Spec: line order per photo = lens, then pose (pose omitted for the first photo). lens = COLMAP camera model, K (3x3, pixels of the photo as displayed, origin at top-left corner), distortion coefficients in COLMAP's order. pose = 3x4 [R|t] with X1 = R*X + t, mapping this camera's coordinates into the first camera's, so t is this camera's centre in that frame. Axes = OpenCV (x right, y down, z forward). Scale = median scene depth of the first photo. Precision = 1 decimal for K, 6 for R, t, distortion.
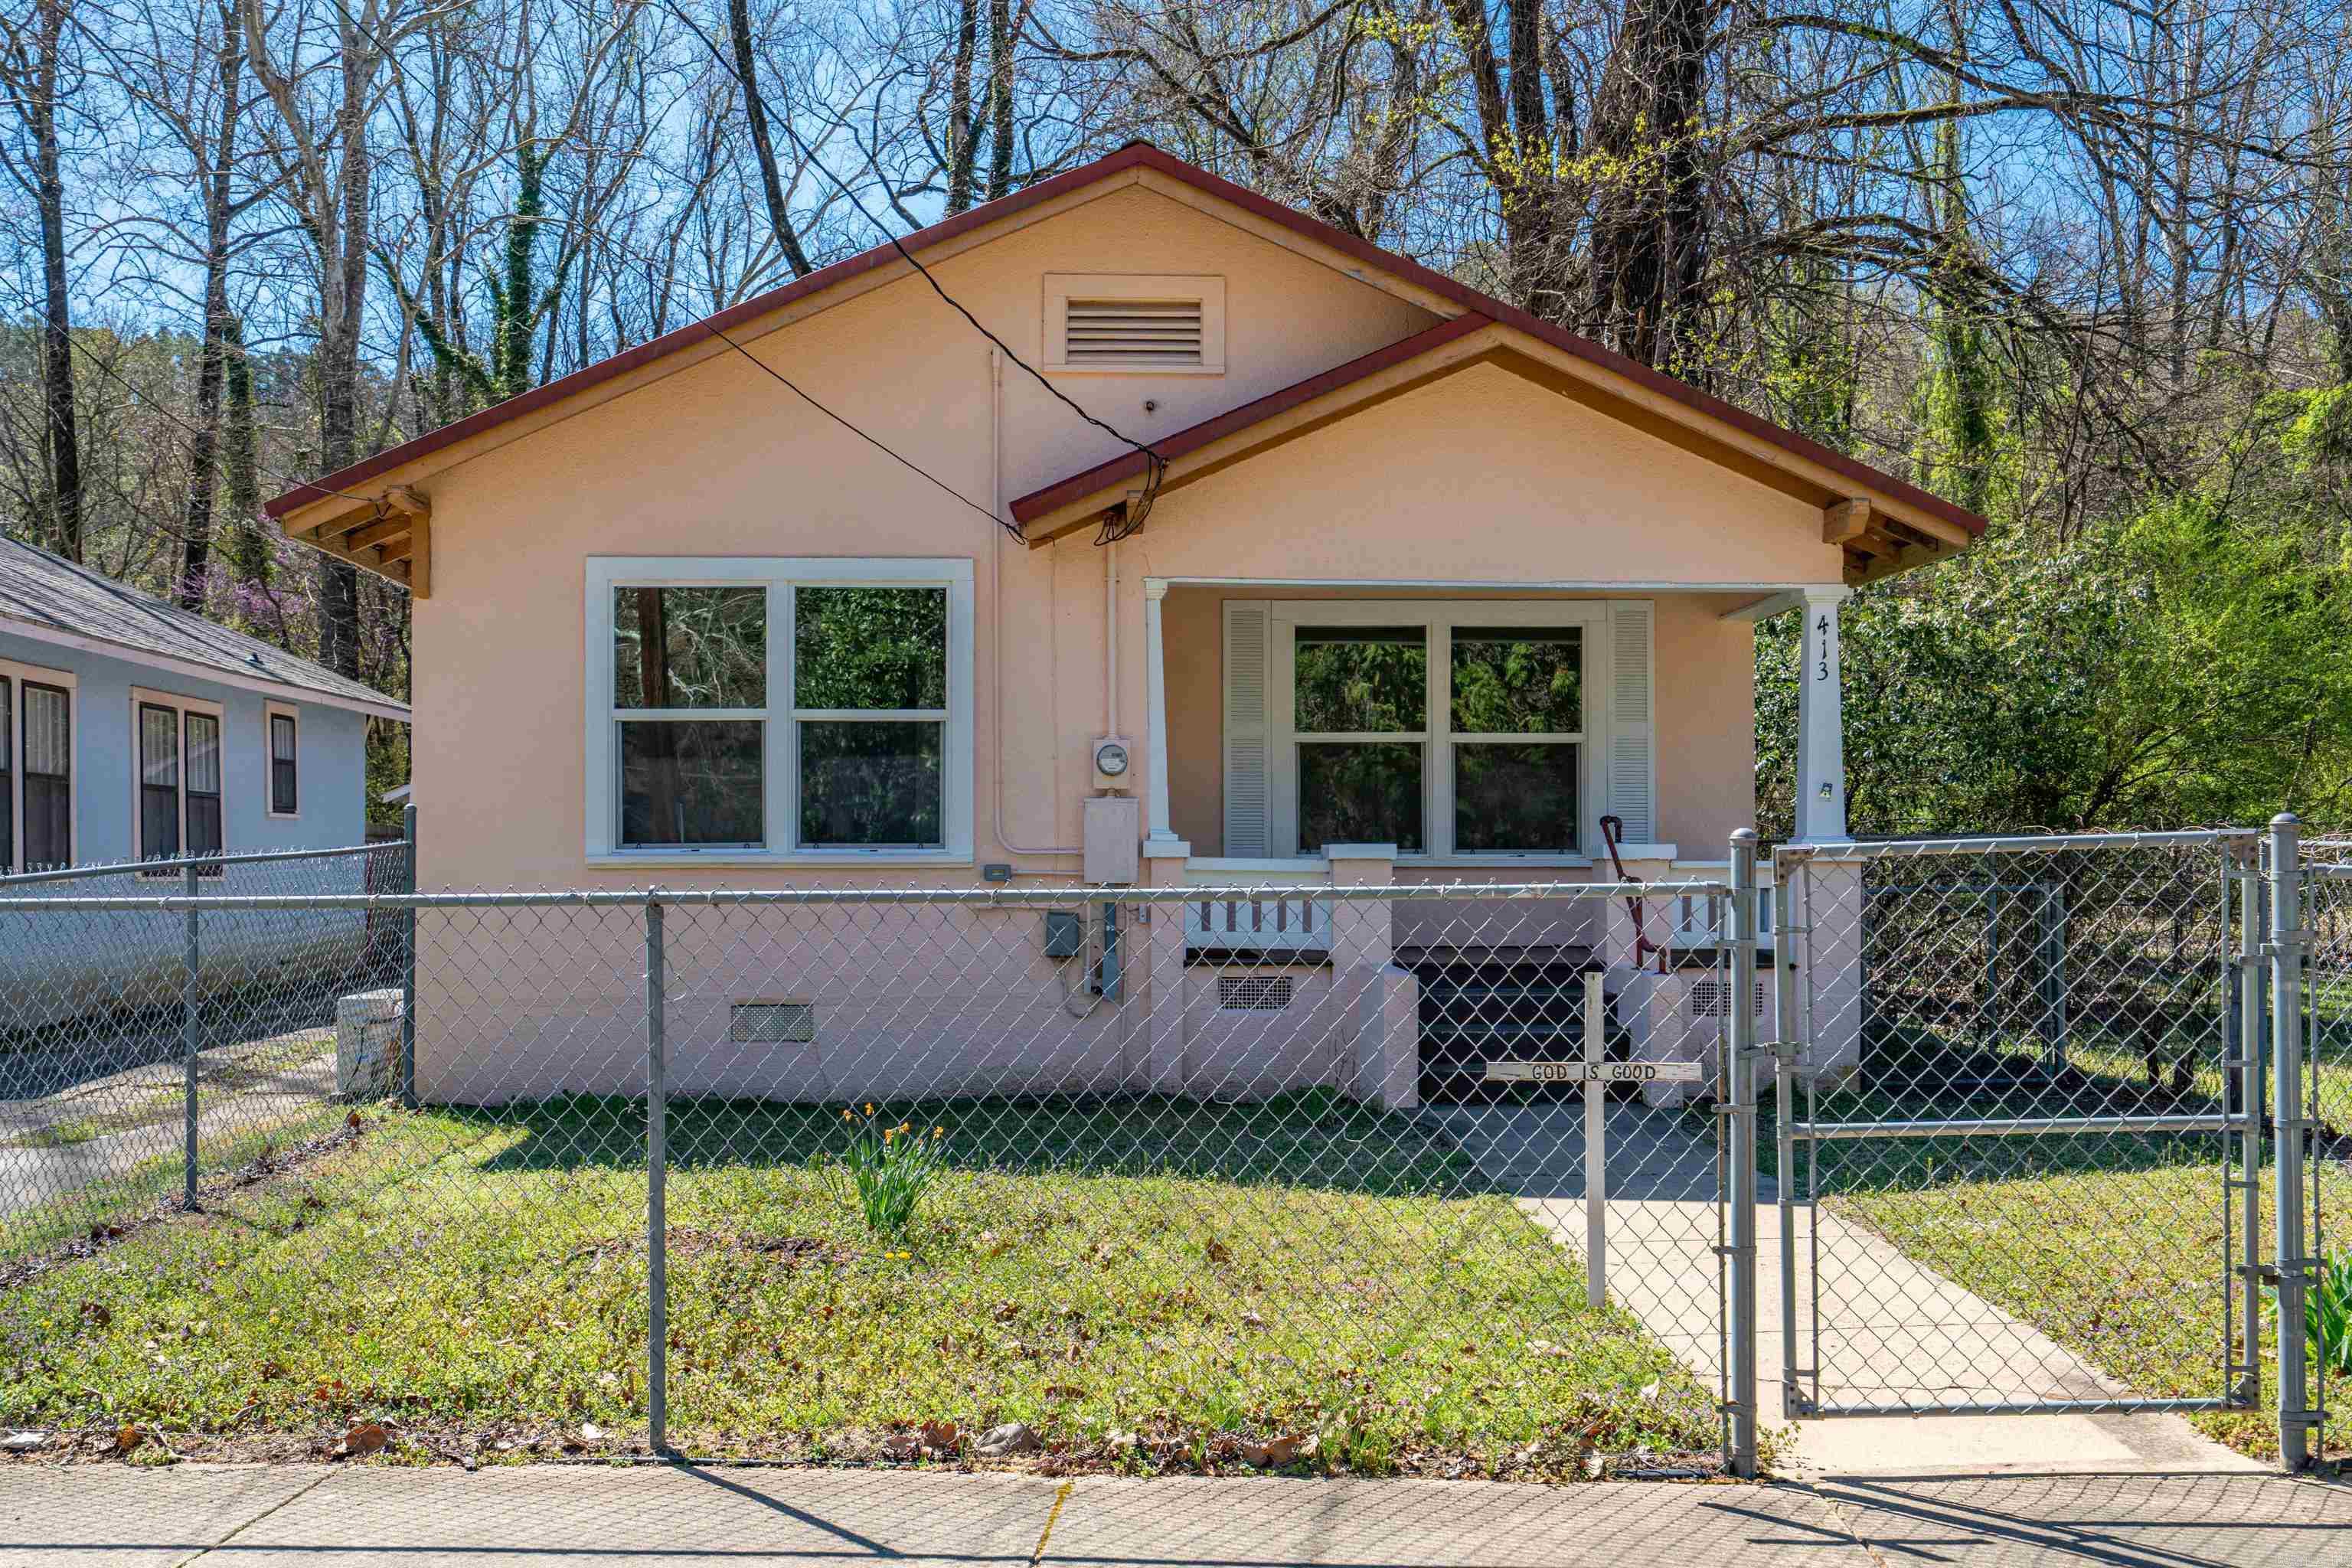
lens RADIAL K [[2333.6, 0, 1157.1], [0, 2333.6, 867.7], [0, 0, 1]] dist [-0.041659, 0.000000]
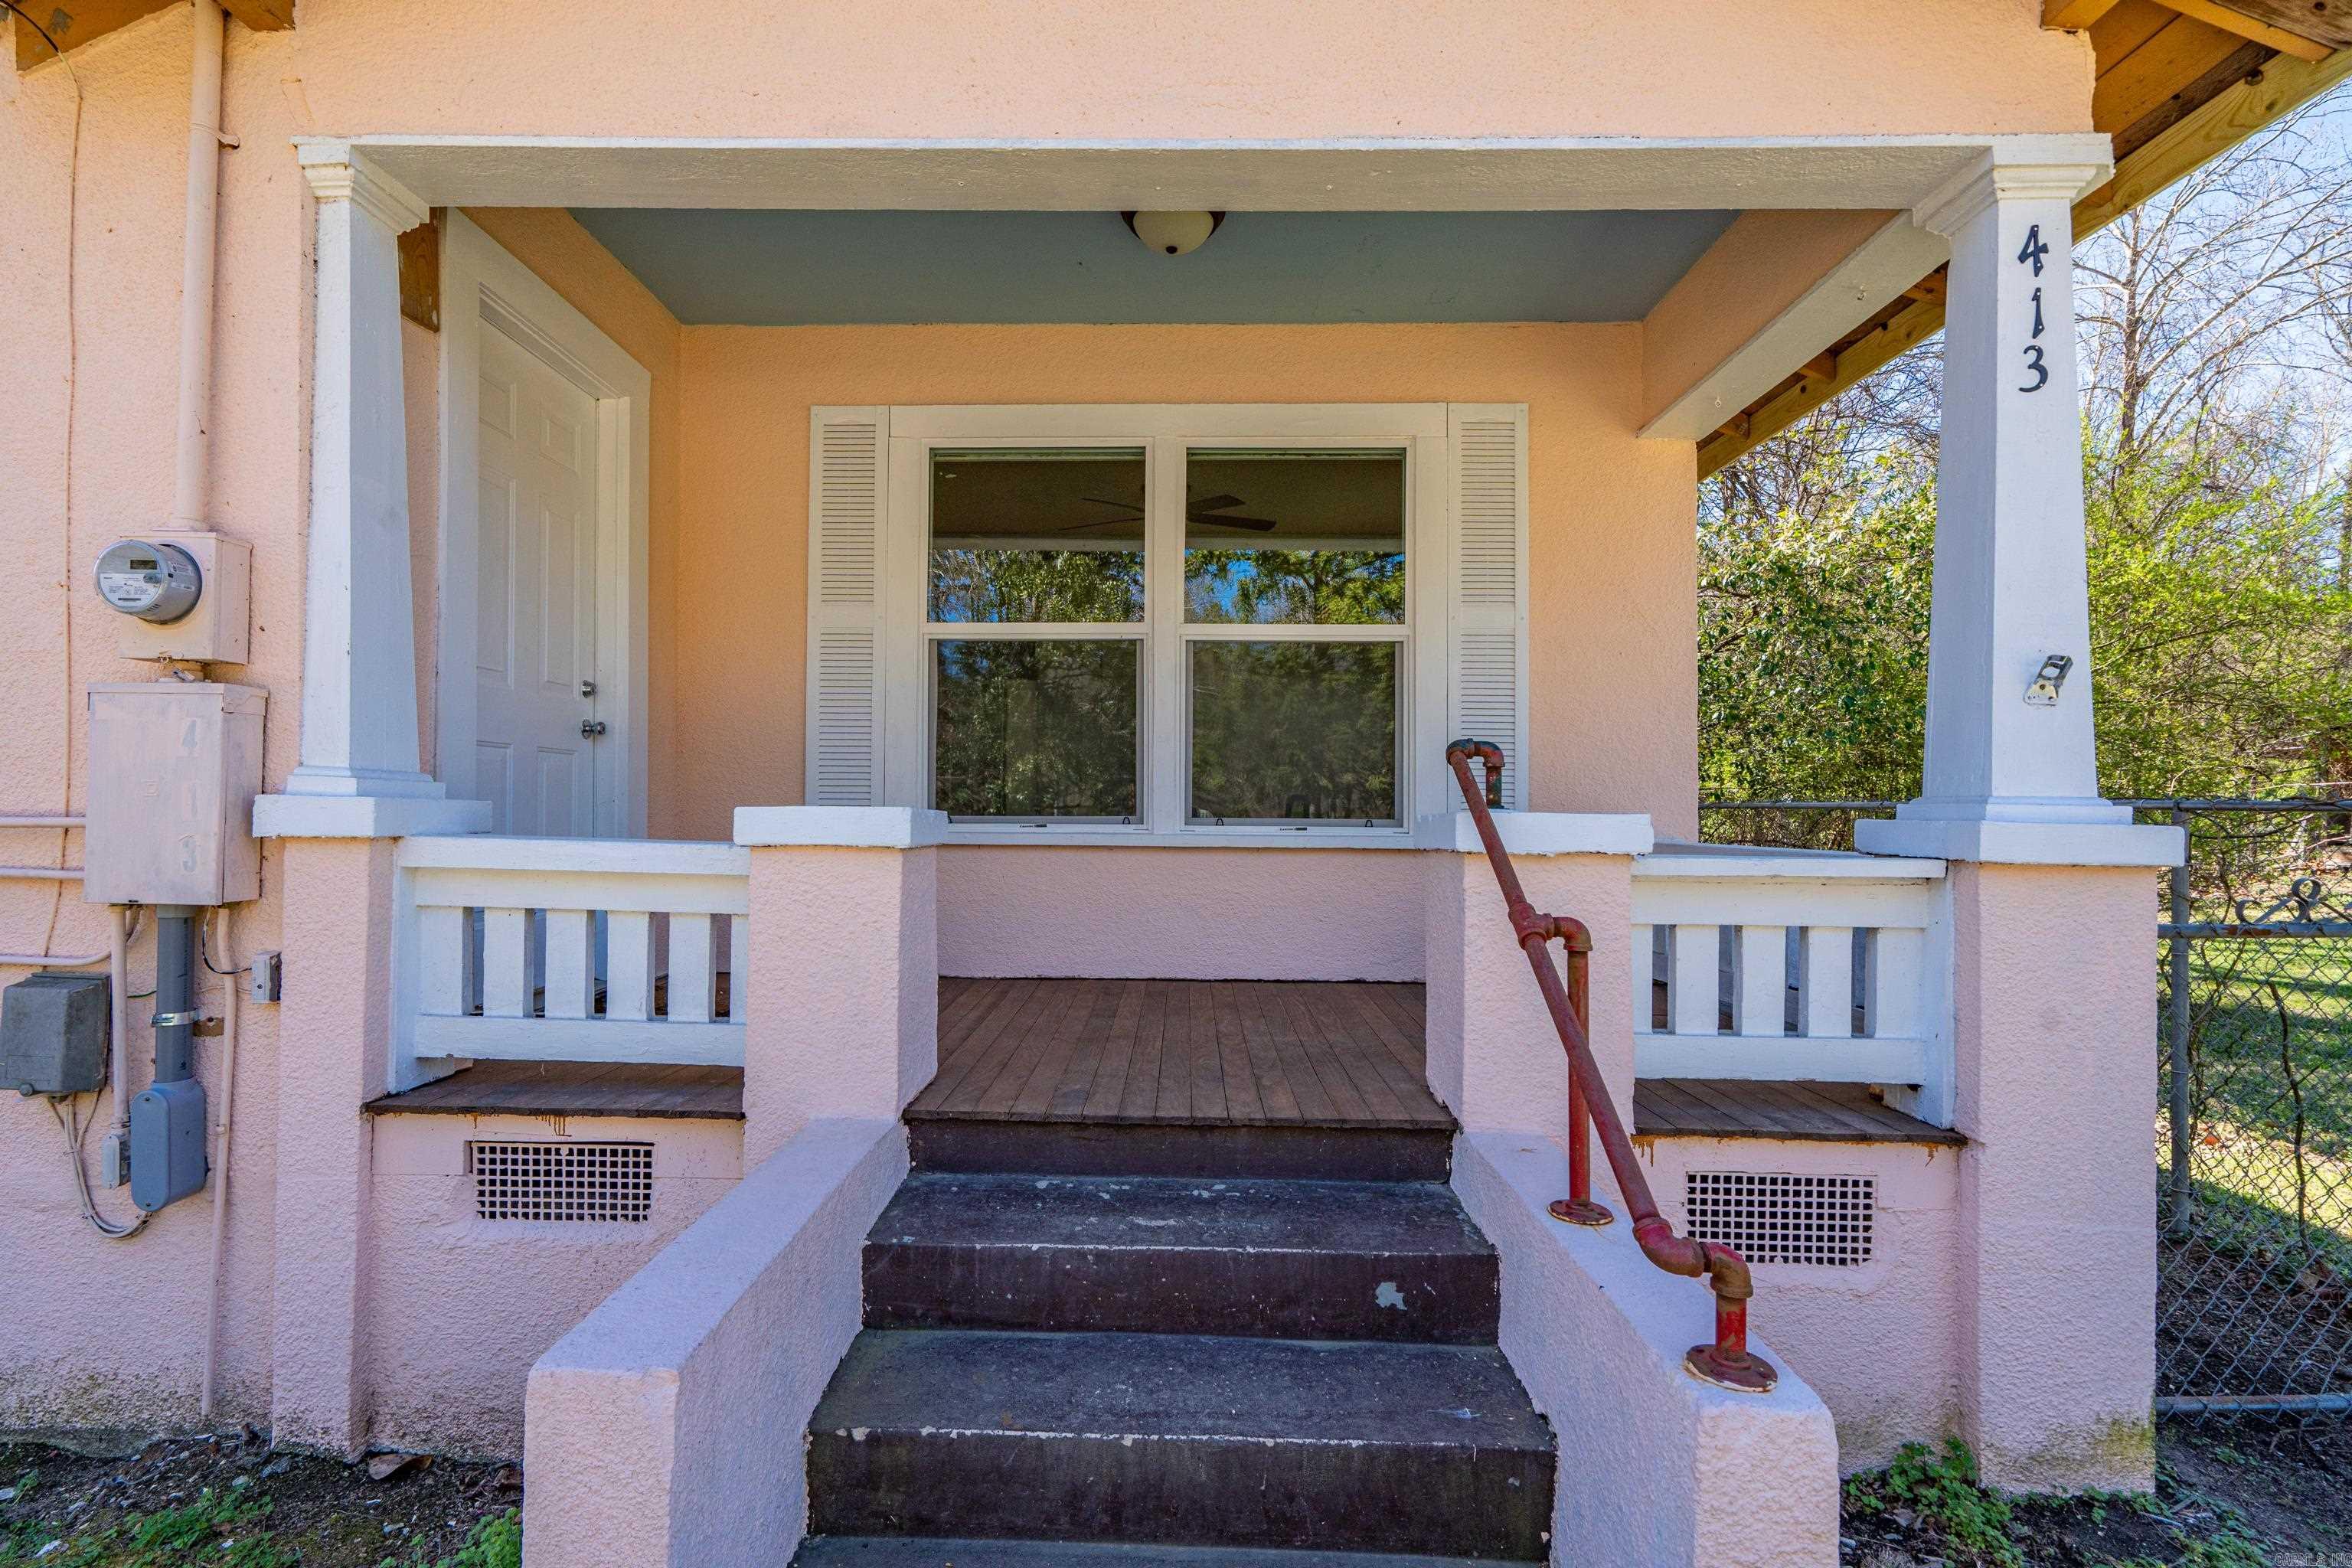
lens RADIAL K [[1072.7, 0, 1149.0], [0, 1072.7, 795.1], [0, 0, 1]] dist [-0.003848, 0.002470]
pose [[0.998195, 0.006266, -0.059731, 0.152566], [-0.007578, 0.999735, -0.021756, -0.008759], [0.059579, 0.022169, 0.997977, 0.825989]]
